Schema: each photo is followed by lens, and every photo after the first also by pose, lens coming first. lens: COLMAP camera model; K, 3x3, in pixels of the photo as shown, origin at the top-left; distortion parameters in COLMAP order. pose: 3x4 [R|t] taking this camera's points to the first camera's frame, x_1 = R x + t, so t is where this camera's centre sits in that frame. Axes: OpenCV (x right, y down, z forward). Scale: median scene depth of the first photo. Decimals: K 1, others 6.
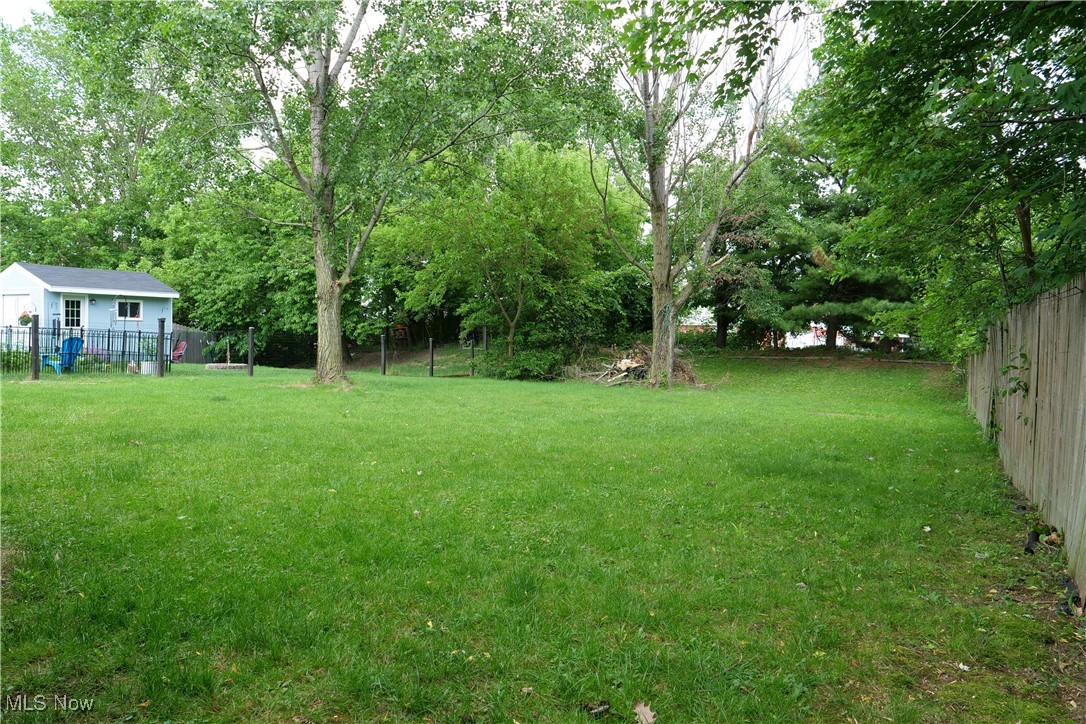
lens RADIAL K [[794.9, 0, 537.2], [0, 794.9, 361.4], [0, 0, 1]] dist [-0.037835, -0.003374]
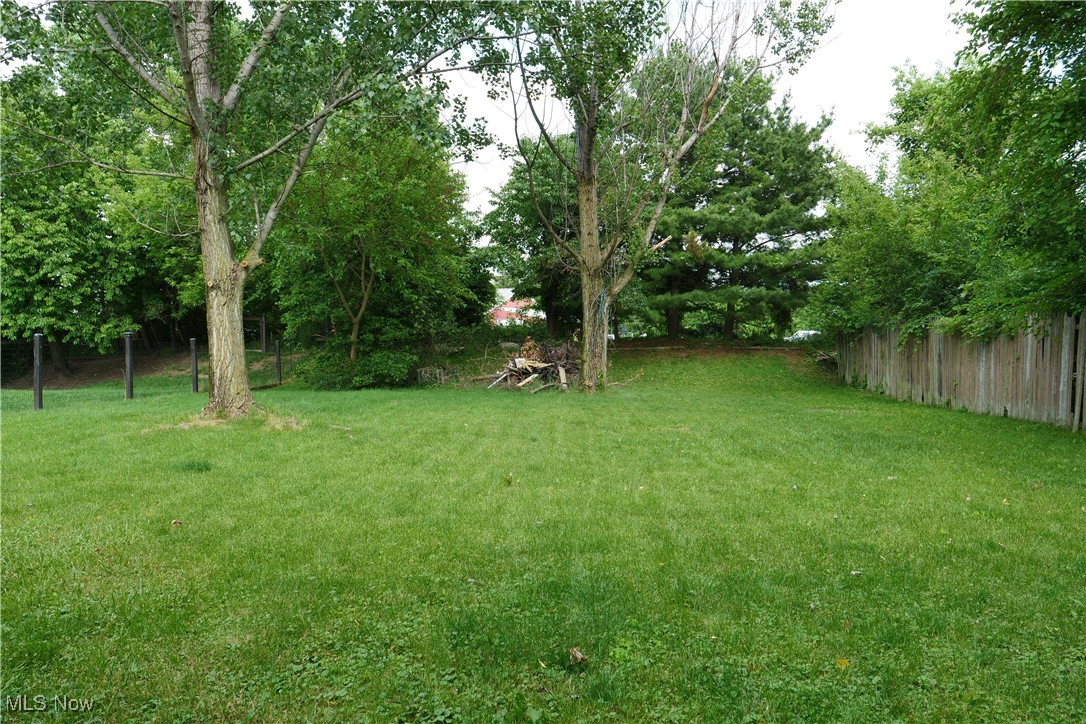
lens RADIAL K [[794.9, 0, 546.6], [0, 794.9, 362.4], [0, 0, 1]] dist [-0.037835, -0.003374]
pose [[0.909642, -0.044198, 0.413034, -0.195479], [0.039026, 0.999018, 0.020954, -0.013509], [-0.413555, -0.002941, 0.910474, 0.188710]]
